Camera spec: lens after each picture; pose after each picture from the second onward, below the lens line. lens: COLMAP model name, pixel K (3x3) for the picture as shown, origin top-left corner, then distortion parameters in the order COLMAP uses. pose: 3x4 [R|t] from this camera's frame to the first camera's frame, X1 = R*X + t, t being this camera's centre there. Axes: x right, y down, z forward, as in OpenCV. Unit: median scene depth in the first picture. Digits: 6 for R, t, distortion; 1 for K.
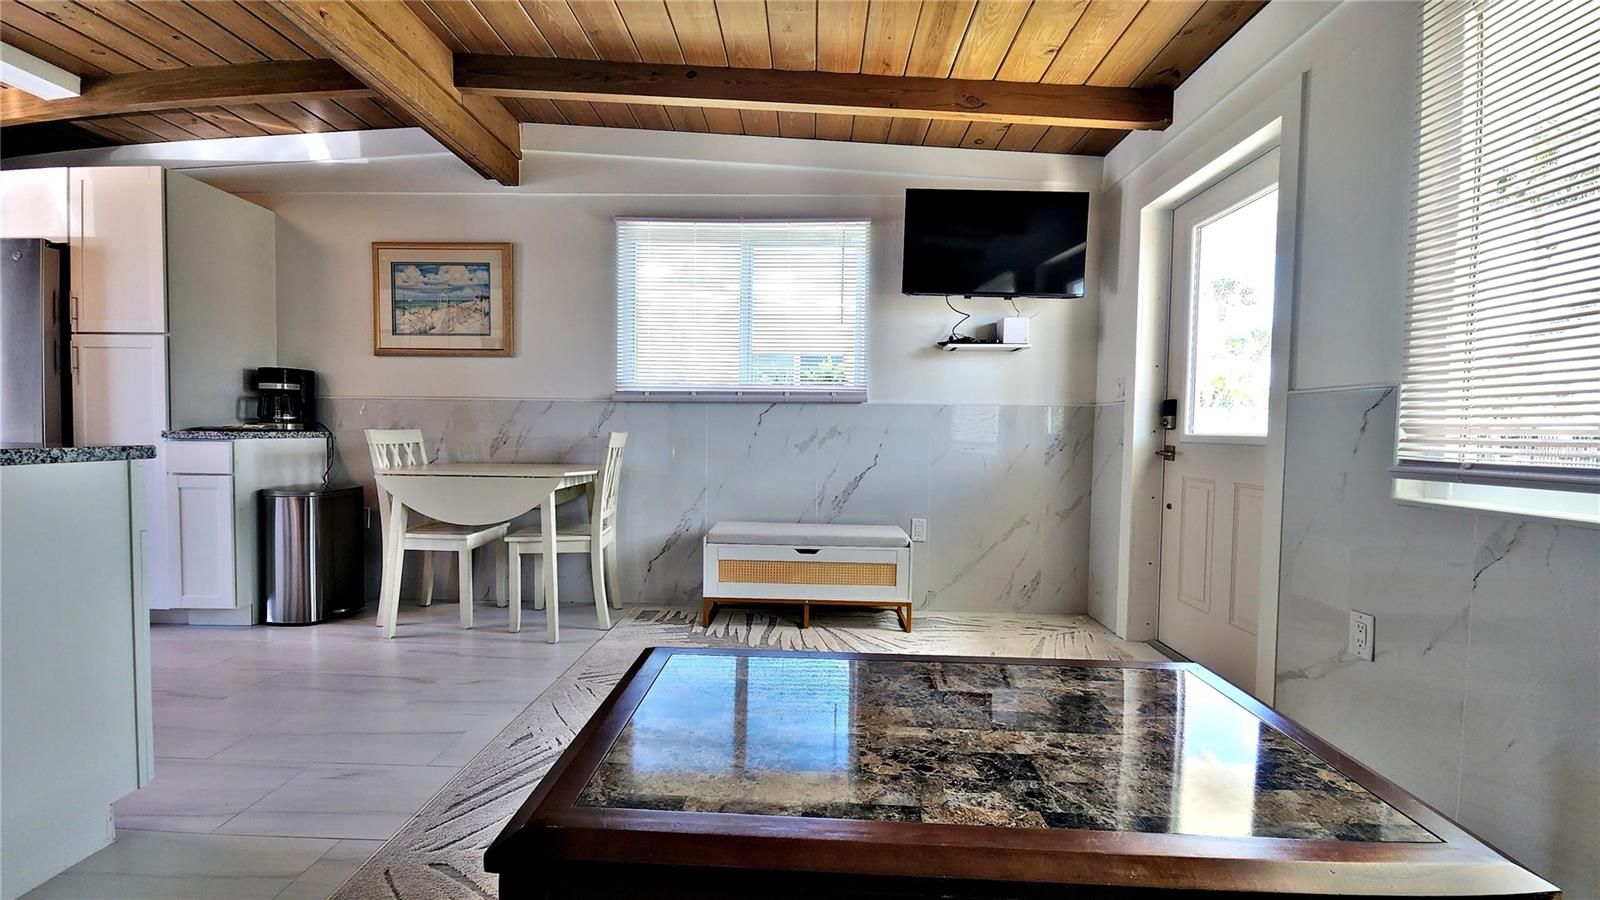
lens RADIAL K [[650.1, 0, 800.0], [0, 650.1, 450.0], [0, 0, 1]] dist [-0.015977, -0.000181]
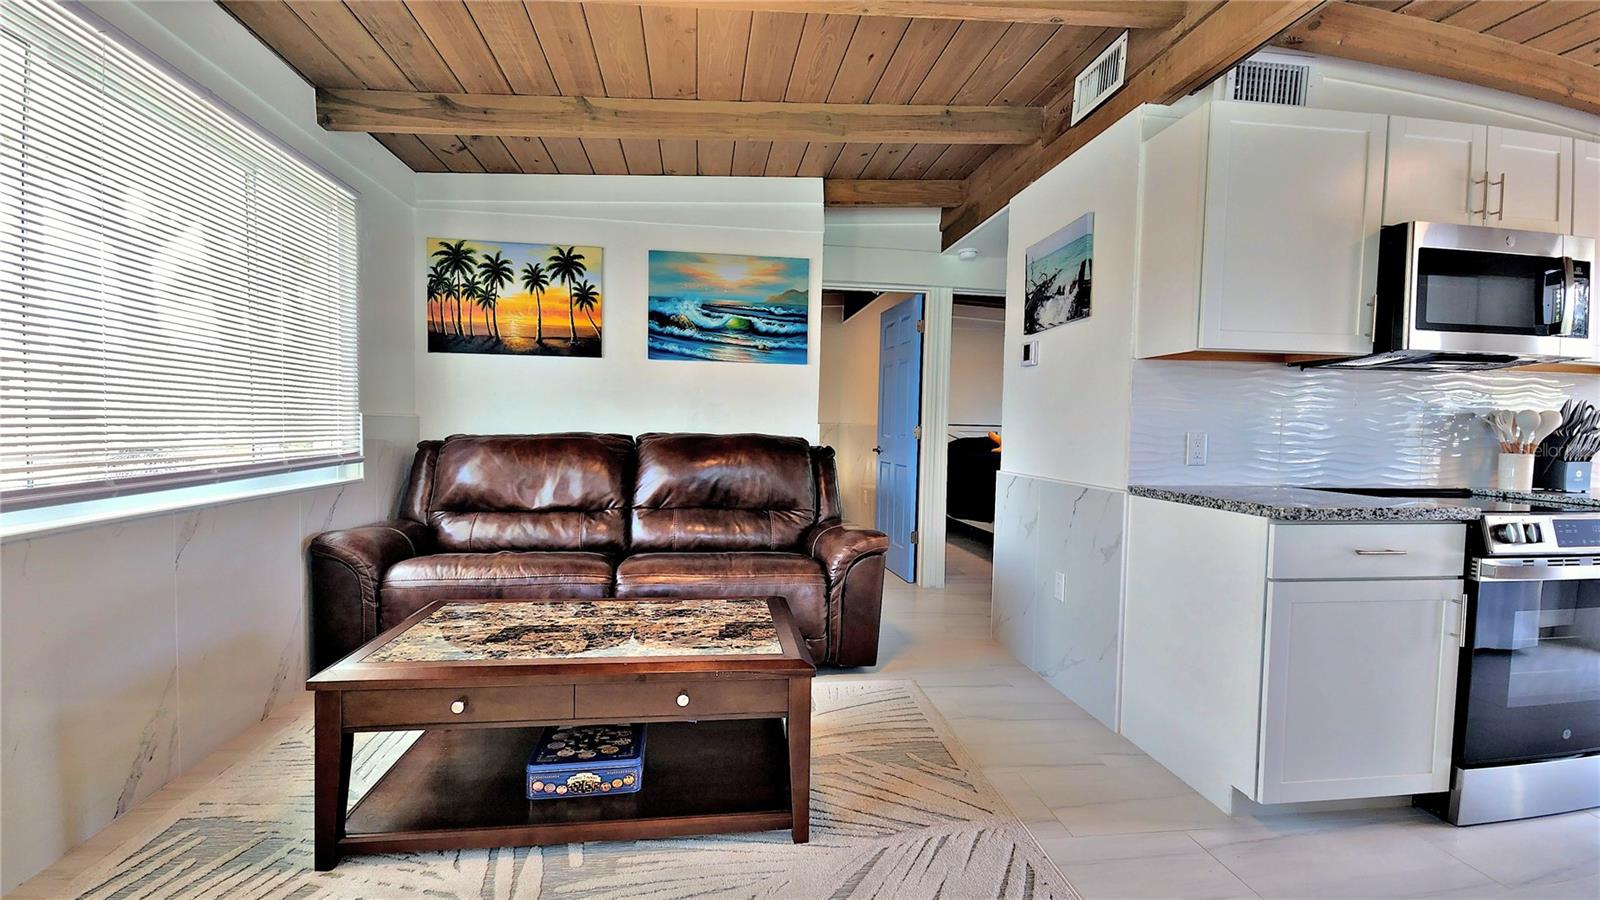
lens RADIAL K [[630.5, 0, 800.0], [0, 630.5, 450.0], [0, 0, 1]] dist [0.000827, 0.000037]
pose [[-0.983707, -0.036049, -0.176130, 0.004122], [-0.047591, 0.996956, 0.061749, -0.227458], [0.173368, 0.069125, -0.982428, 3.062265]]
